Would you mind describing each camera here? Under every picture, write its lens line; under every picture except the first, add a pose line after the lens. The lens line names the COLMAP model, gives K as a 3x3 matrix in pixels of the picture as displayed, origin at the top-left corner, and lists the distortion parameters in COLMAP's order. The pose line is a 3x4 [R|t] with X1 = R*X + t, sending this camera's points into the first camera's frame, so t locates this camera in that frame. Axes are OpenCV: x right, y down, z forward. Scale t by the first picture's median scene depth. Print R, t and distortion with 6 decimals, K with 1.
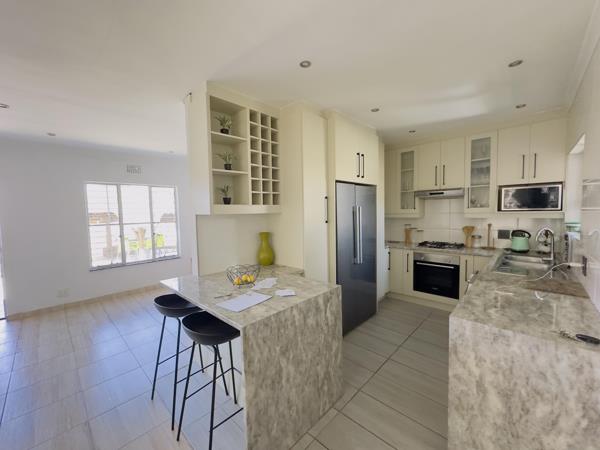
lens RADIAL K [[241.3, 0, 300.6], [0, 241.3, 226.3], [0, 0, 1]] dist [-0.004084, 0.000305]
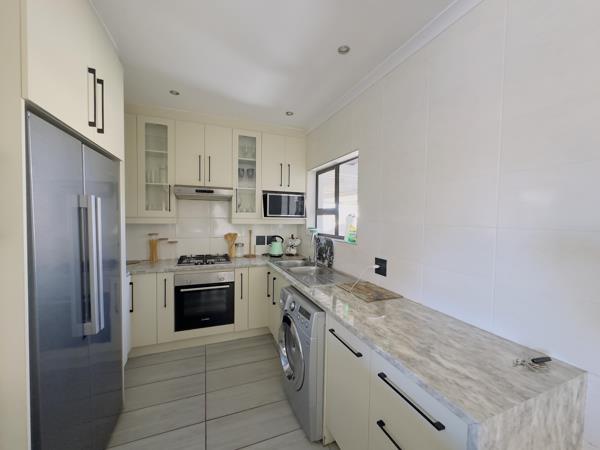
lens RADIAL K [[241.3, 0, 301.3], [0, 241.3, 225.7], [0, 0, 1]] dist [-0.004084, 0.000305]
pose [[0.417954, -0.008699, 0.908426, 0.008440], [0.033675, 0.999415, -0.005923, -0.015494], [-0.907844, 0.033067, 0.418003, 0.421372]]
